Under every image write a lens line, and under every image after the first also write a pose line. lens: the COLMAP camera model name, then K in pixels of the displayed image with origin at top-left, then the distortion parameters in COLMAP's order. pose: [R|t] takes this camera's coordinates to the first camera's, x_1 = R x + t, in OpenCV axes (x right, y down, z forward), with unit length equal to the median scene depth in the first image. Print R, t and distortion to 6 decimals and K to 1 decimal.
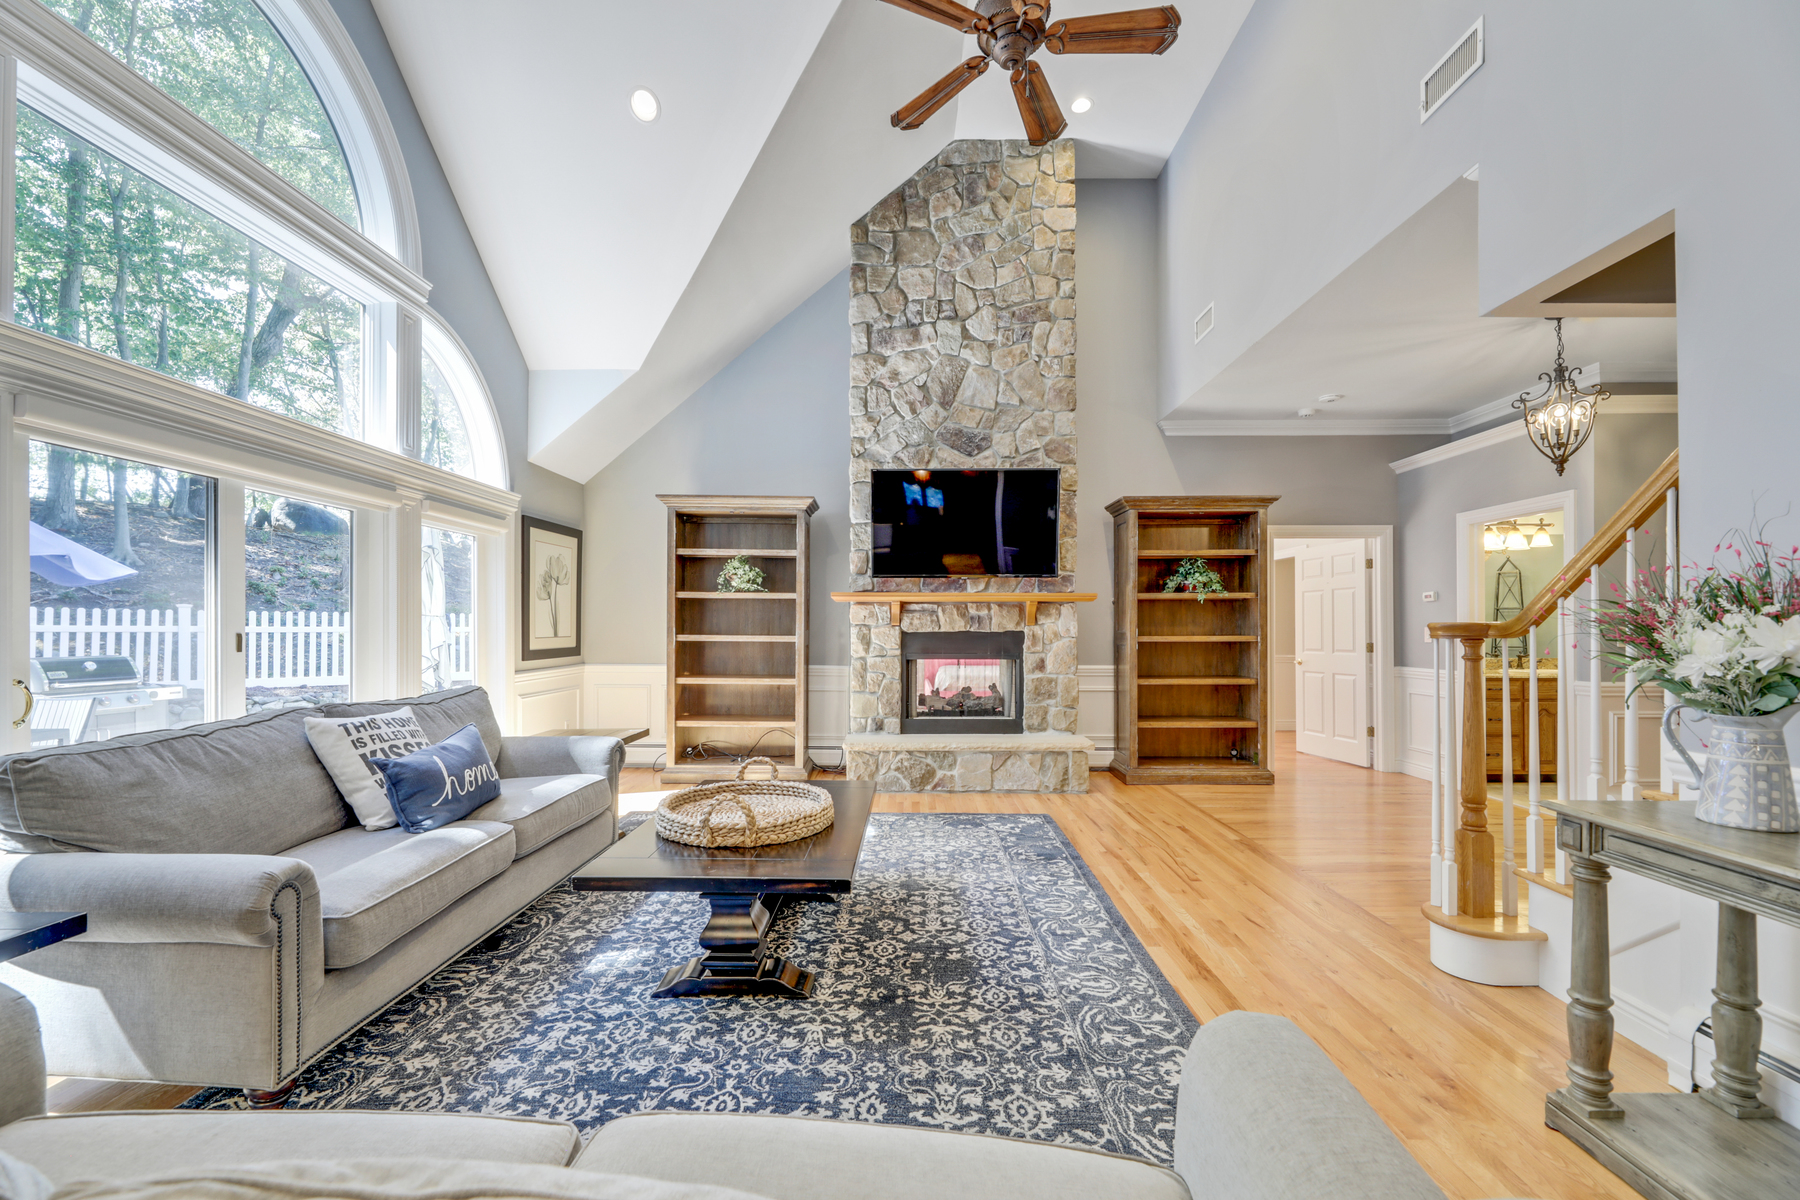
lens RADIAL K [[726.4, 0, 896.3], [0, 726.4, 610.4], [0, 0, 1]] dist [0.000090, -0.003199]
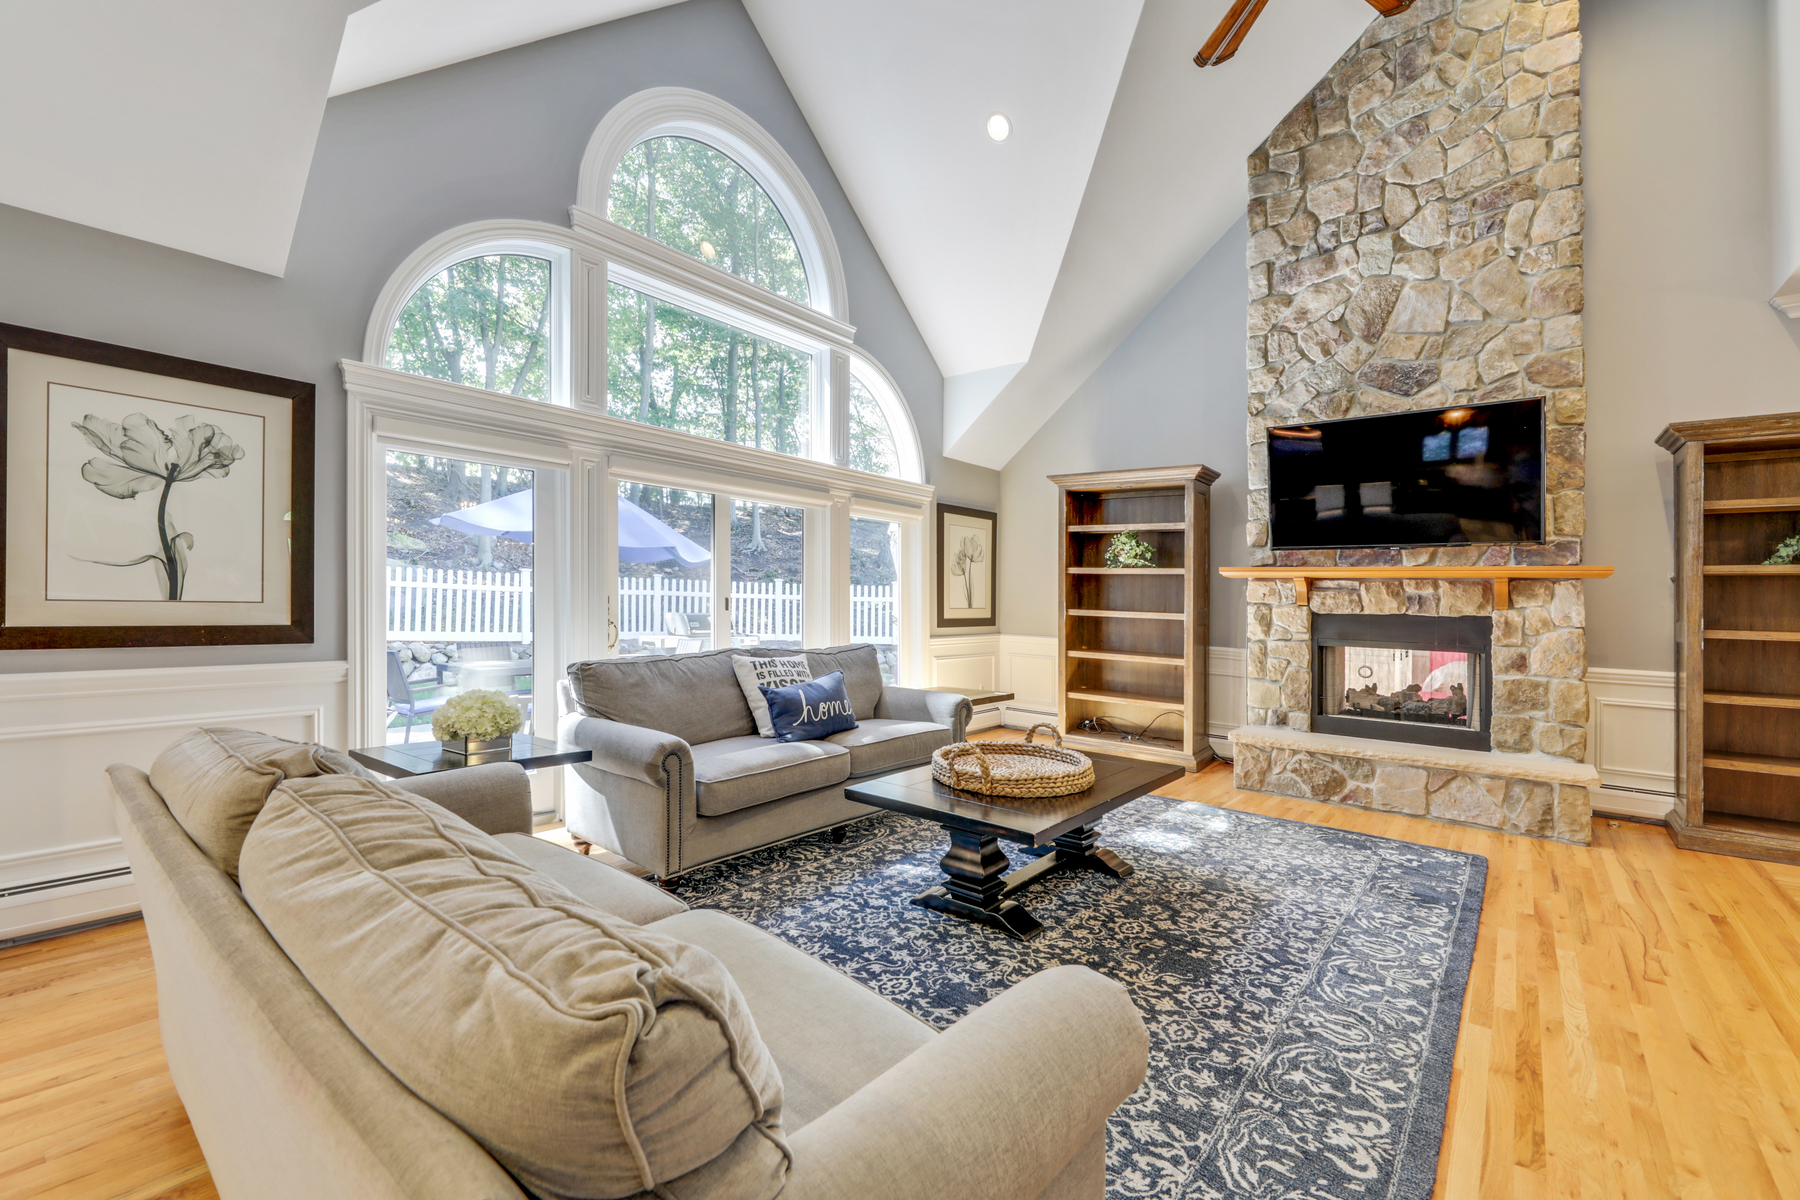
lens RADIAL K [[764.1, 0, 904.0], [0, 764.1, 592.0], [0, 0, 1]] dist [0.000929, -0.004049]
pose [[0.789128, 0.013012, -0.614091, 0.187133], [-0.009382, 0.999914, 0.009131, 0.001212], [0.614157, -0.001444, 0.789182, -0.005086]]
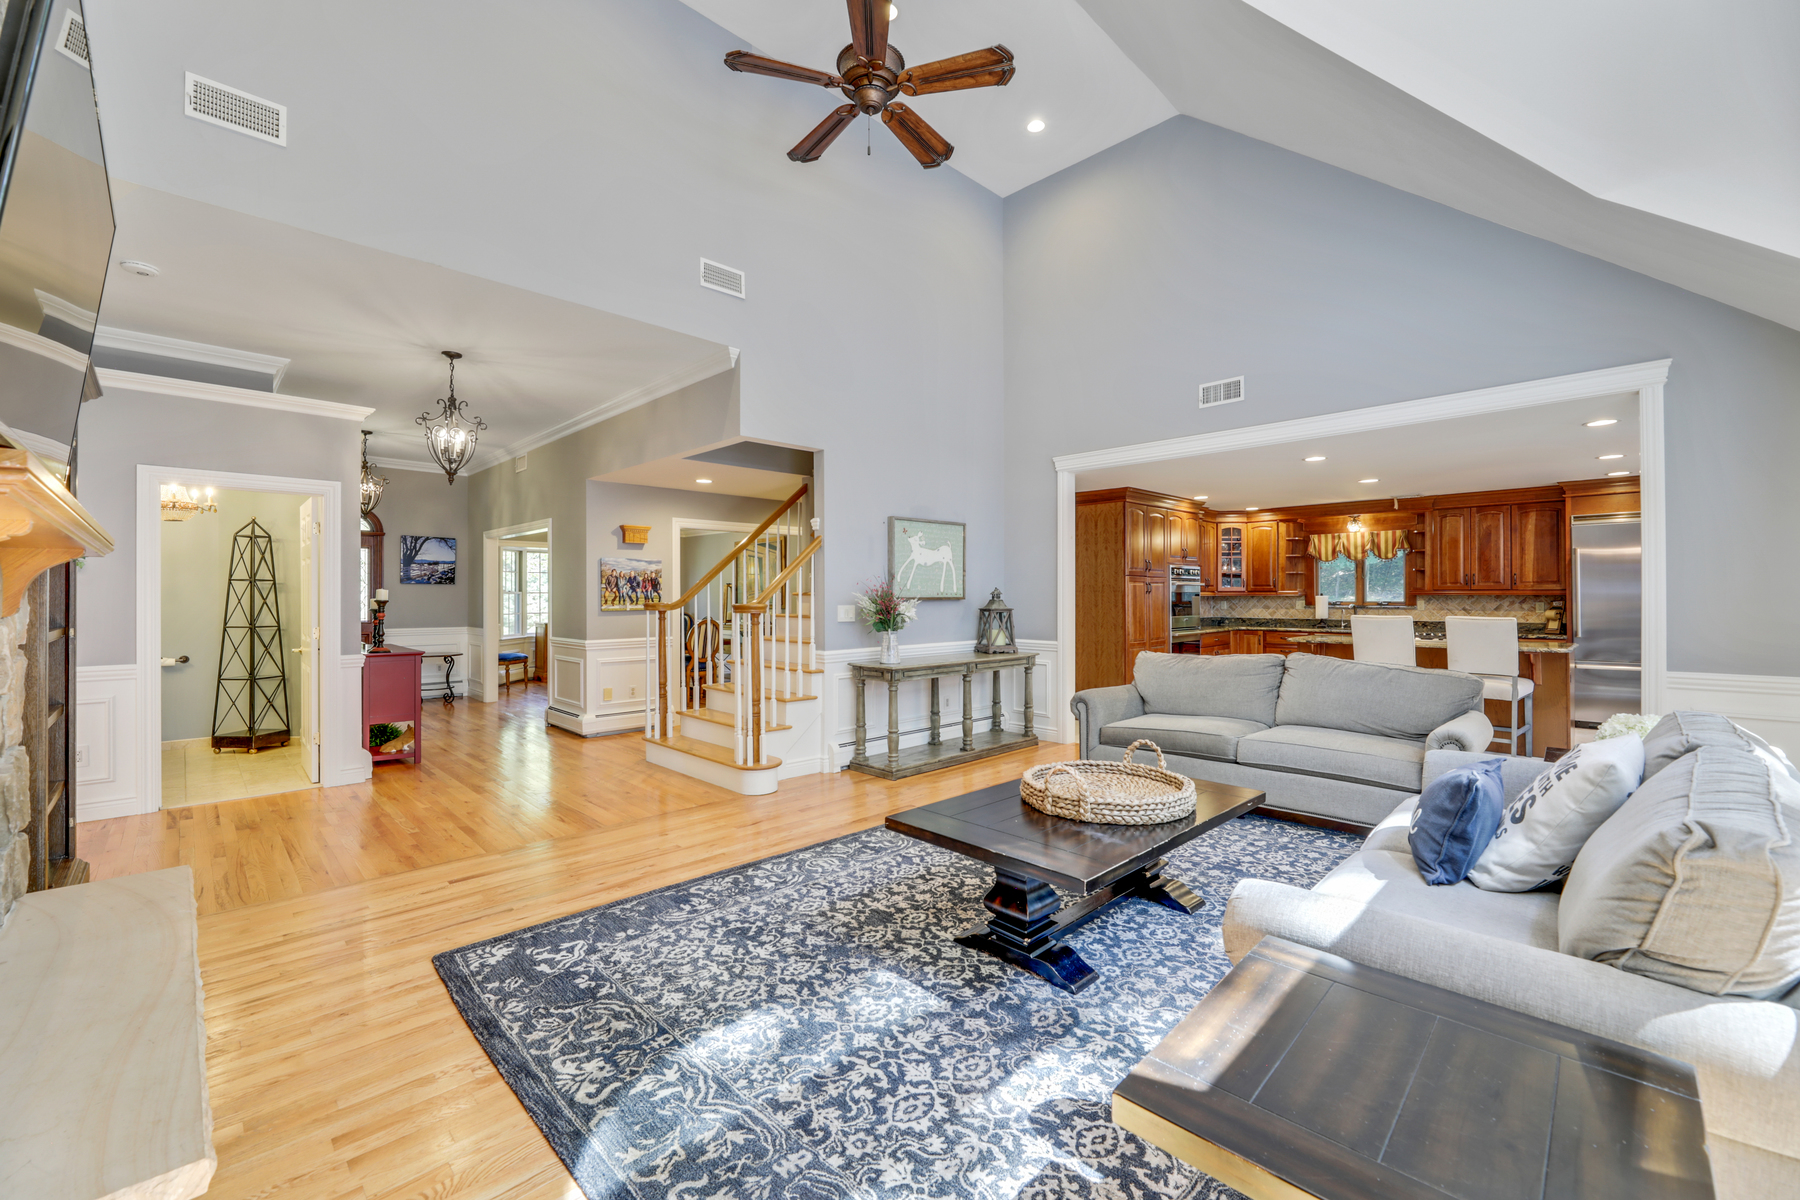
lens RADIAL K [[726.3, 0, 900.0], [0, 726.3, 600.0], [0, 0, 1]] dist [-0.000214, -0.000132]
pose [[-0.710223, -0.001576, 0.703975, -0.369627], [-0.014718, 0.999812, -0.012611, 0.011460], [-0.703823, -0.019318, -0.710112, 0.992957]]
